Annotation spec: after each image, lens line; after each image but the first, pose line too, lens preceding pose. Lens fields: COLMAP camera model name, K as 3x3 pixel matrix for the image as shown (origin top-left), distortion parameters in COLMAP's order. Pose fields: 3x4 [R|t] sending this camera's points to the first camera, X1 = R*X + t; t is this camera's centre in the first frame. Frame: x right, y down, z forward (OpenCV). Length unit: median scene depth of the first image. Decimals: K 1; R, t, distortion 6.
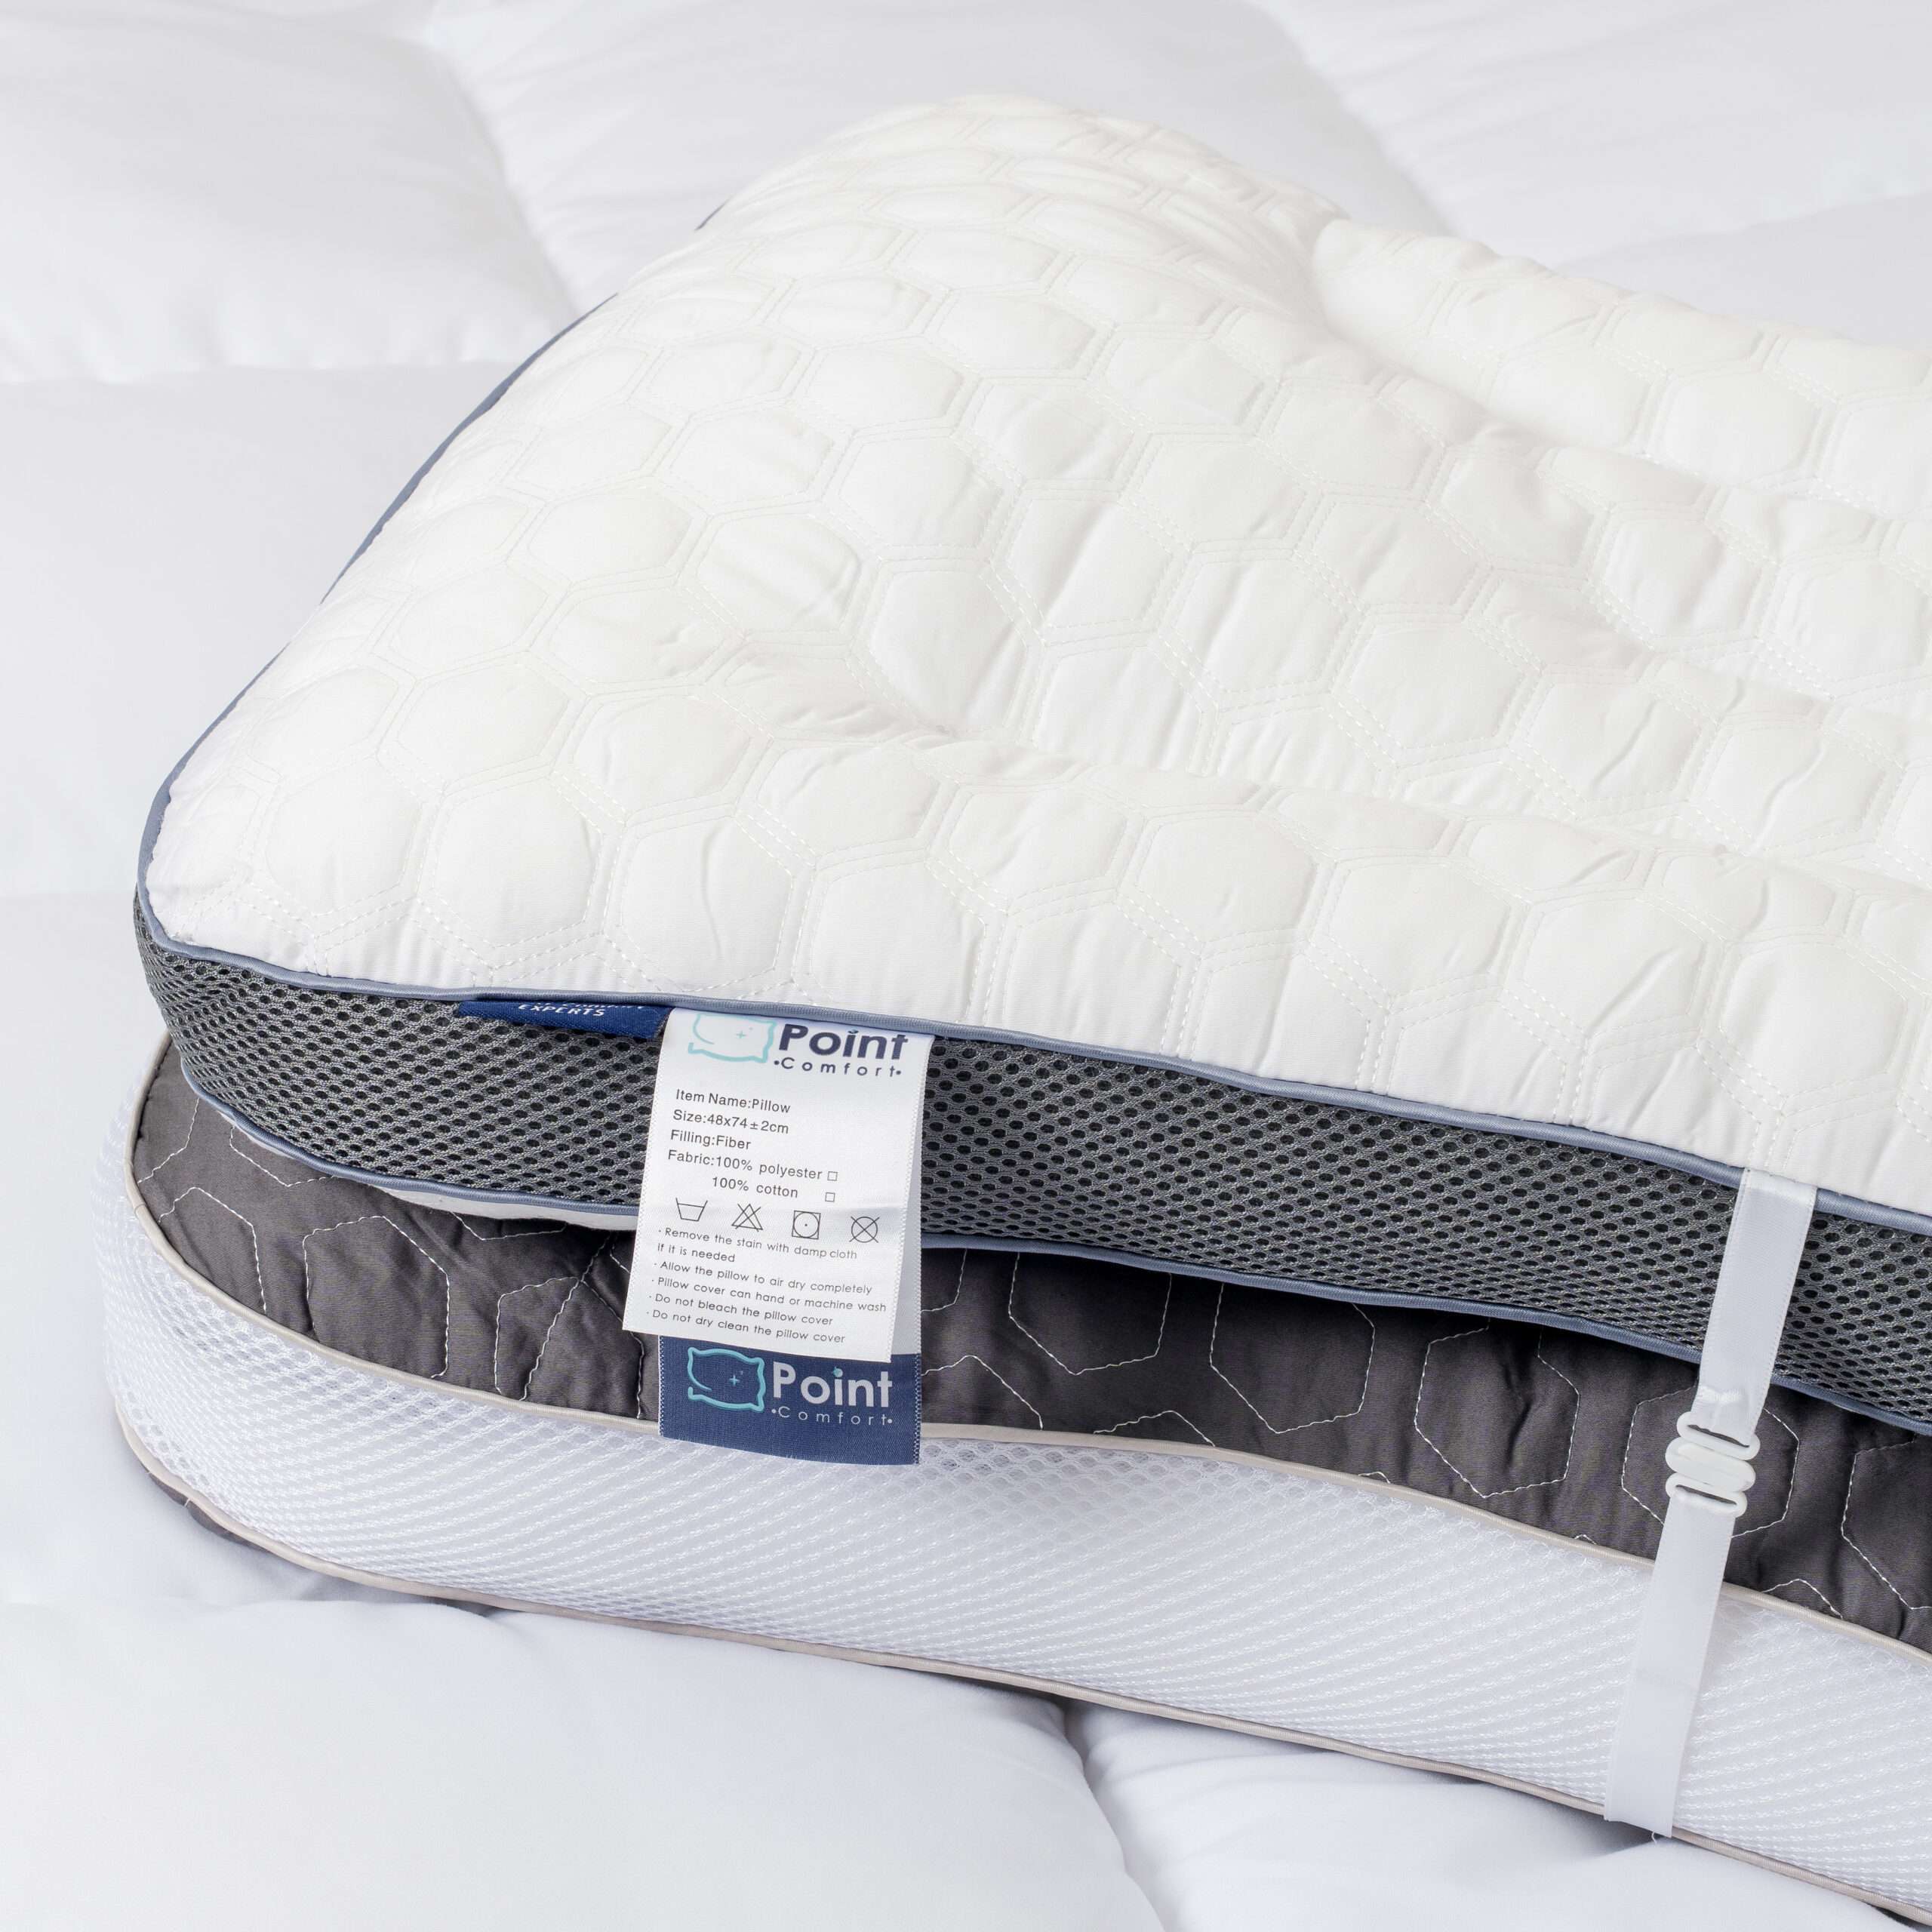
lens RADIAL K [[4469.5, 0, 968.4], [0, 4469.5, 965.6], [0, 0, 1]] dist [-0.008325, 0.000000]
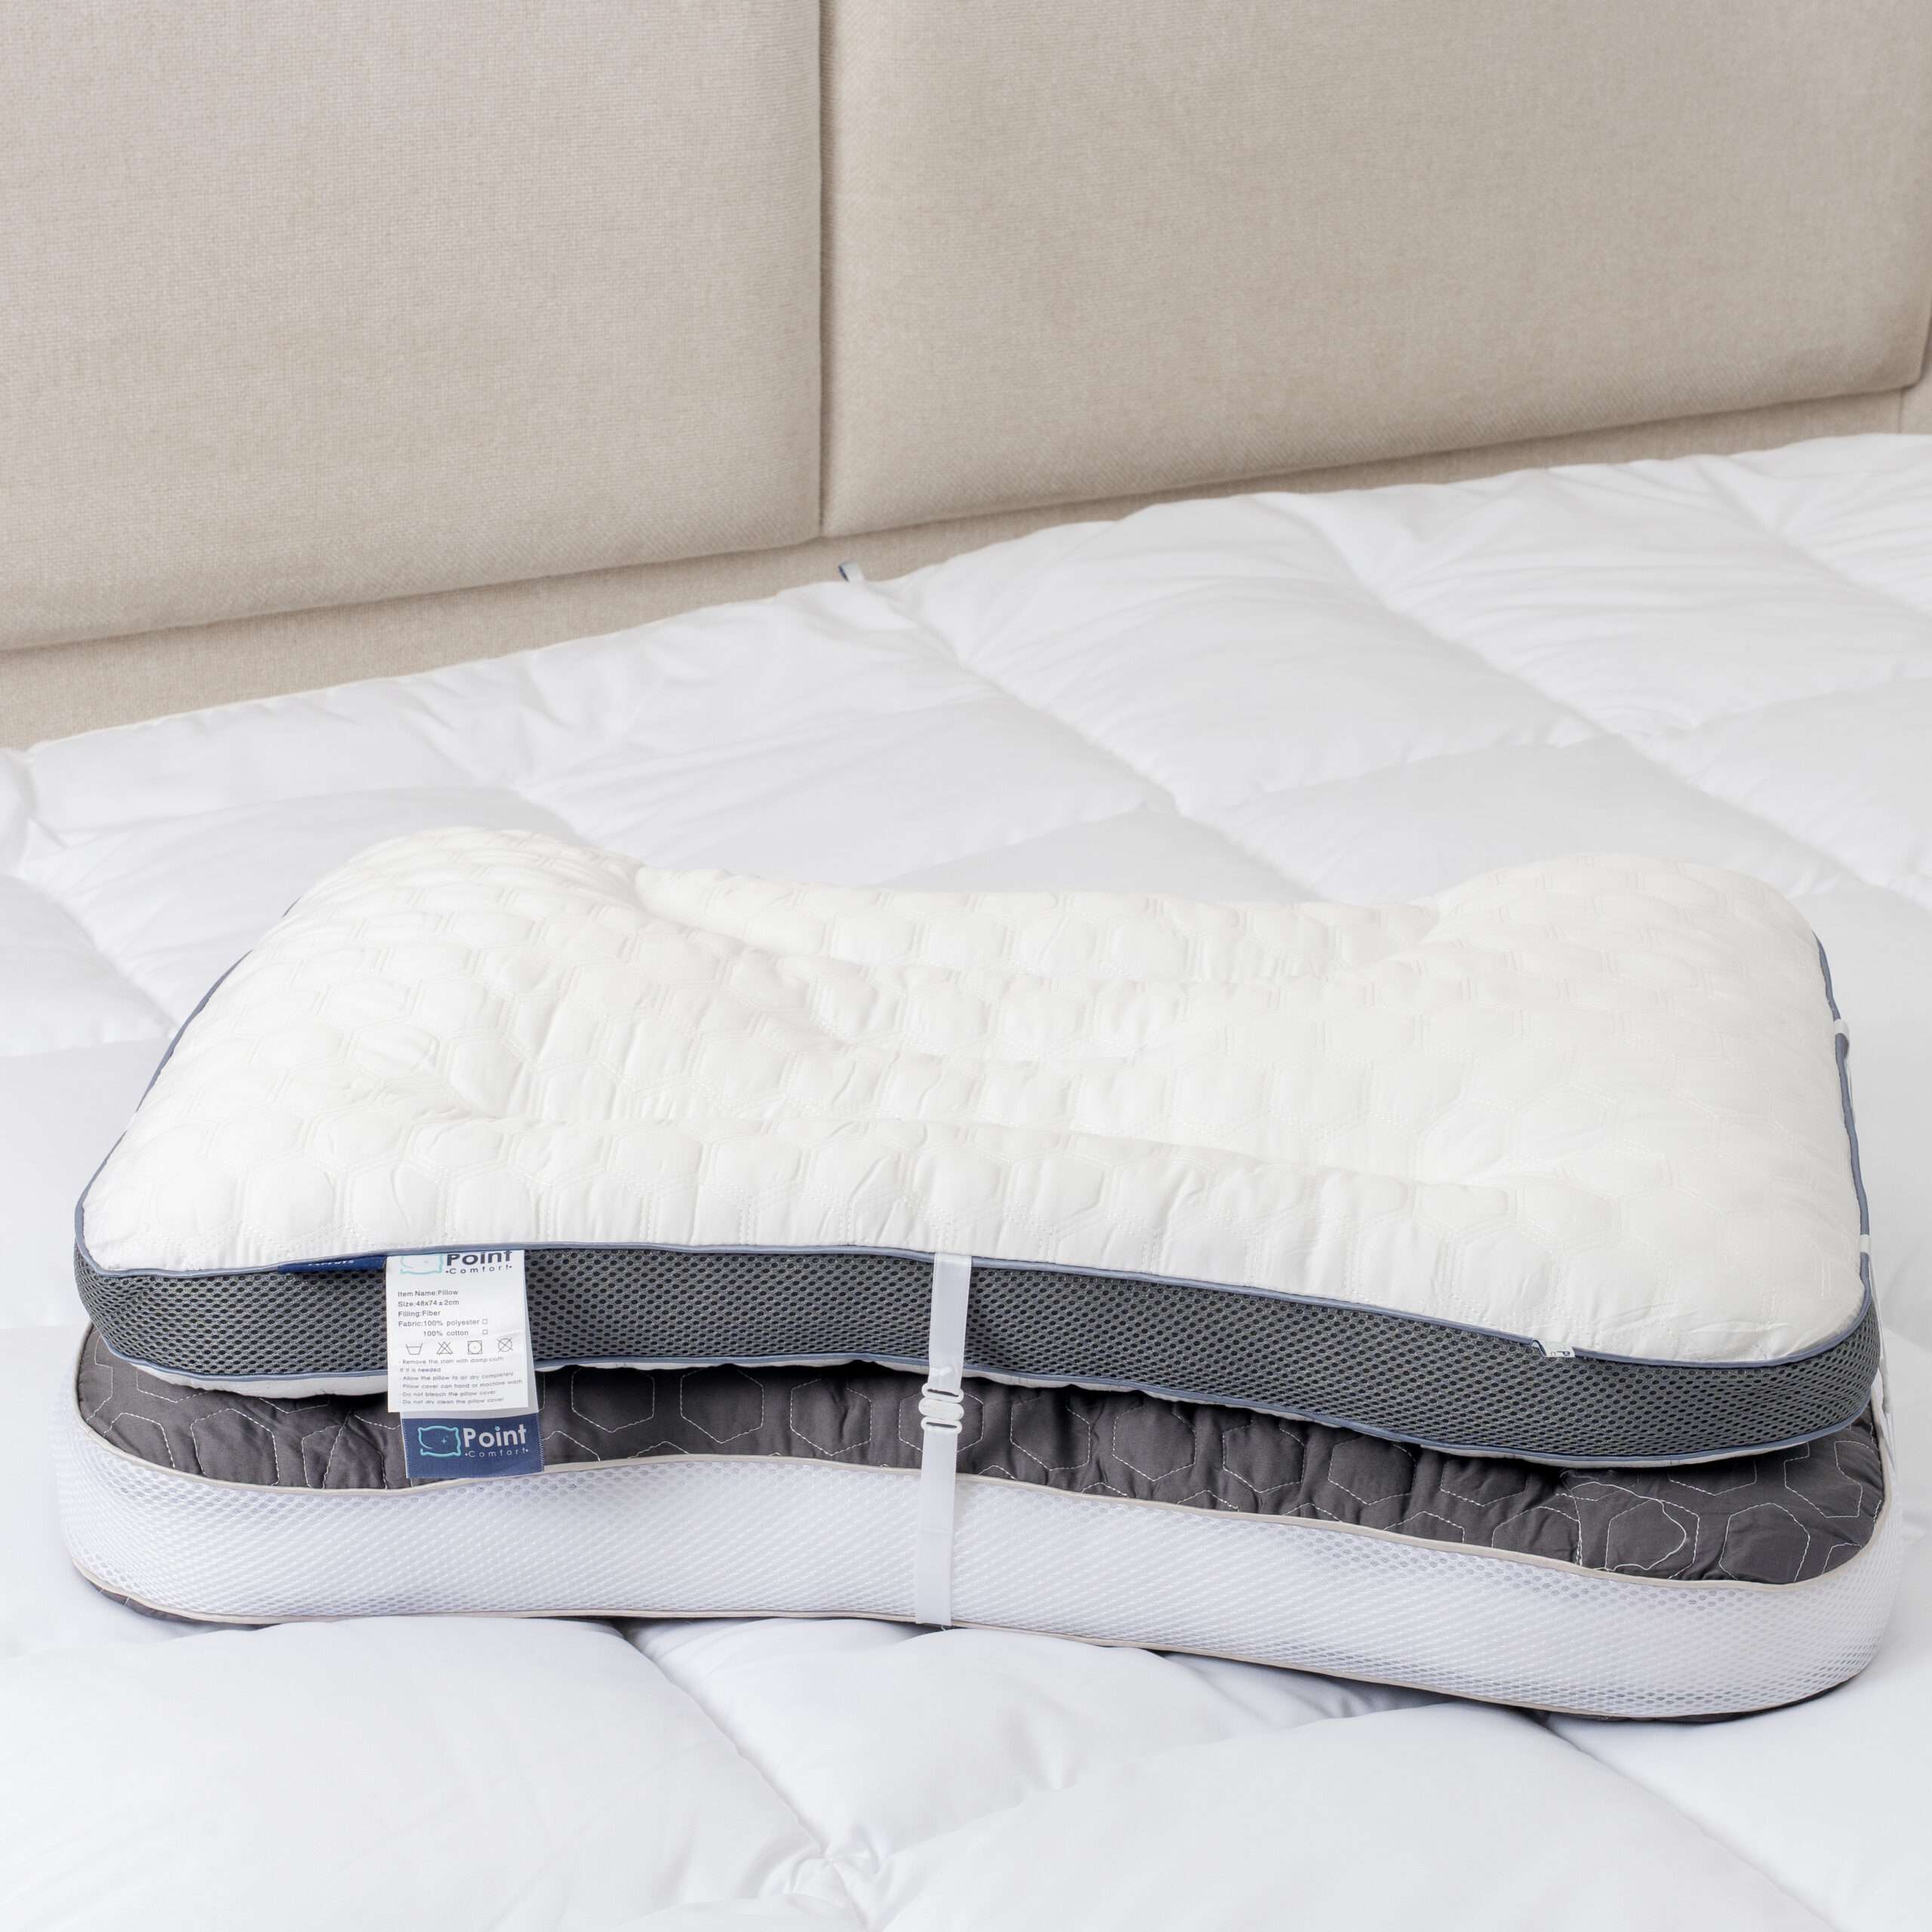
lens RADIAL K [[3214.7, 0, 968.3], [0, 3214.7, 966.6], [0, 0, 1]] dist [-0.009289, 0.000000]
pose [[0.971443, -0.118889, 0.205340, -0.088483], [0.152223, 0.976117, -0.154993, 0.135342], [-0.182009, 0.181824, 0.966340, -0.402717]]
